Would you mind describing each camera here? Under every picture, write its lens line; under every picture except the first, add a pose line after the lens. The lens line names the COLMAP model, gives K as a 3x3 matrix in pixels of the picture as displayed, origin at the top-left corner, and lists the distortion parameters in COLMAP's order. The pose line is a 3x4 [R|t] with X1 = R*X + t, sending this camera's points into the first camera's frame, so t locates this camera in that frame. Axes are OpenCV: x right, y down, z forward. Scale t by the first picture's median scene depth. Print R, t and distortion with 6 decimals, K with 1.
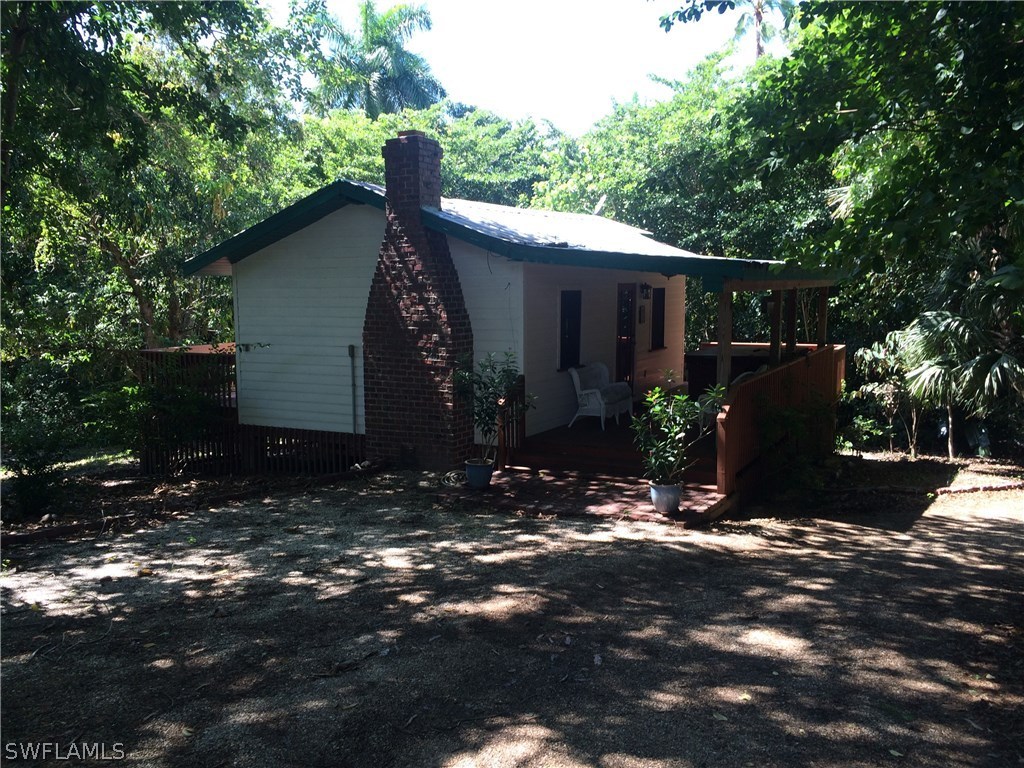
lens RADIAL K [[864.3, 0, 511.8], [0, 864.3, 385.6], [0, 0, 1]] dist [0.009304, 0.000098]
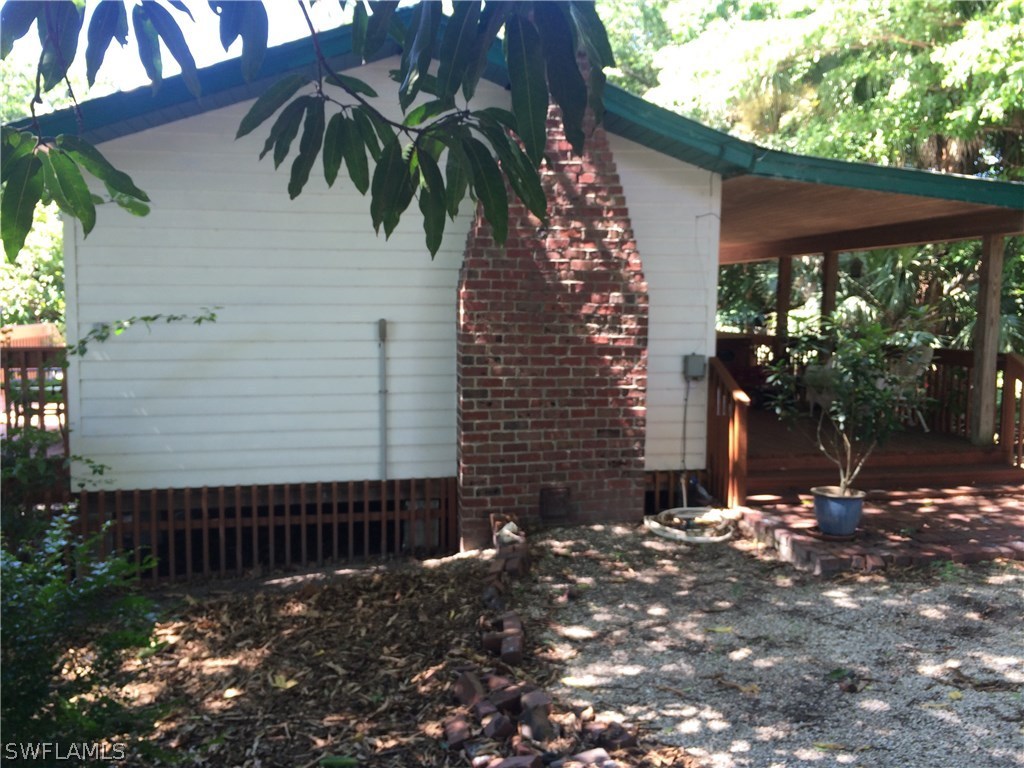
lens RADIAL K [[864.3, 0, 511.9], [0, 864.3, 382.6], [0, 0, 1]] dist [0.009304, 0.000098]
pose [[0.803390, -0.042481, 0.593936, -0.495961], [0.059321, 0.998200, -0.008844, 0.003435], [-0.592491, 0.042338, 0.804464, 0.558200]]
